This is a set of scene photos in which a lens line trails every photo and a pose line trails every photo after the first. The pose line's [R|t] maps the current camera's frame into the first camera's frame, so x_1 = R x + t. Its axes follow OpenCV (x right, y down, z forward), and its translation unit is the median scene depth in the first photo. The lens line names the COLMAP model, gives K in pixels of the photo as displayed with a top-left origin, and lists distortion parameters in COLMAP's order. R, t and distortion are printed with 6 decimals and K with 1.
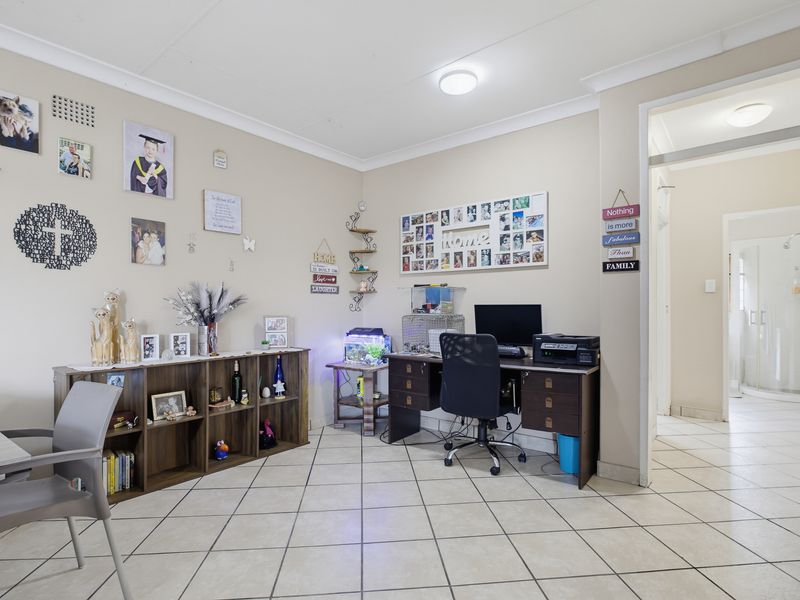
lens RADIAL K [[419.8, 0, 398.4], [0, 419.8, 304.6], [0, 0, 1]] dist [-0.001921, -0.000022]
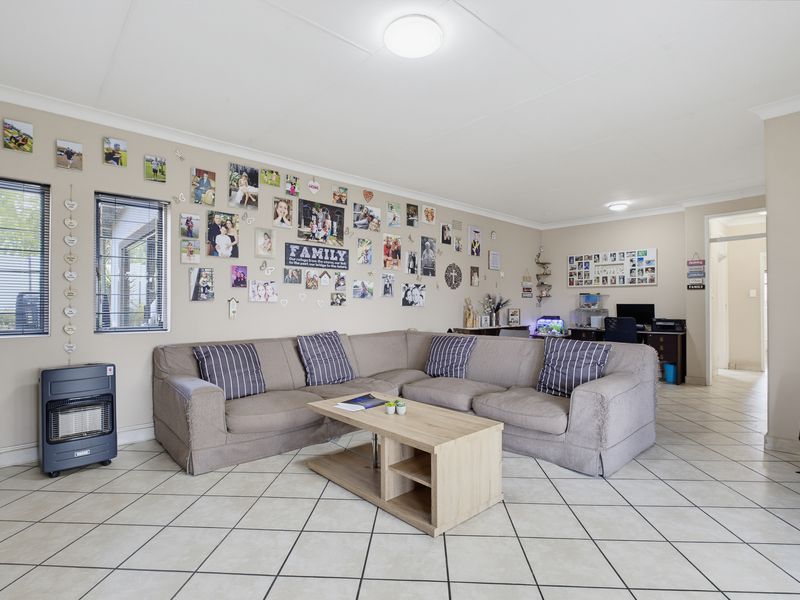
lens RADIAL K [[413.6, 0, 400.9], [0, 413.6, 296.5], [0, 0, 1]] dist [0.001742, 0.000608]
pose [[0.991087, 0.002775, -0.133187, -0.589986], [-0.004577, 0.999902, -0.013226, -0.003972], [0.133137, 0.013718, 0.991003, -1.119924]]
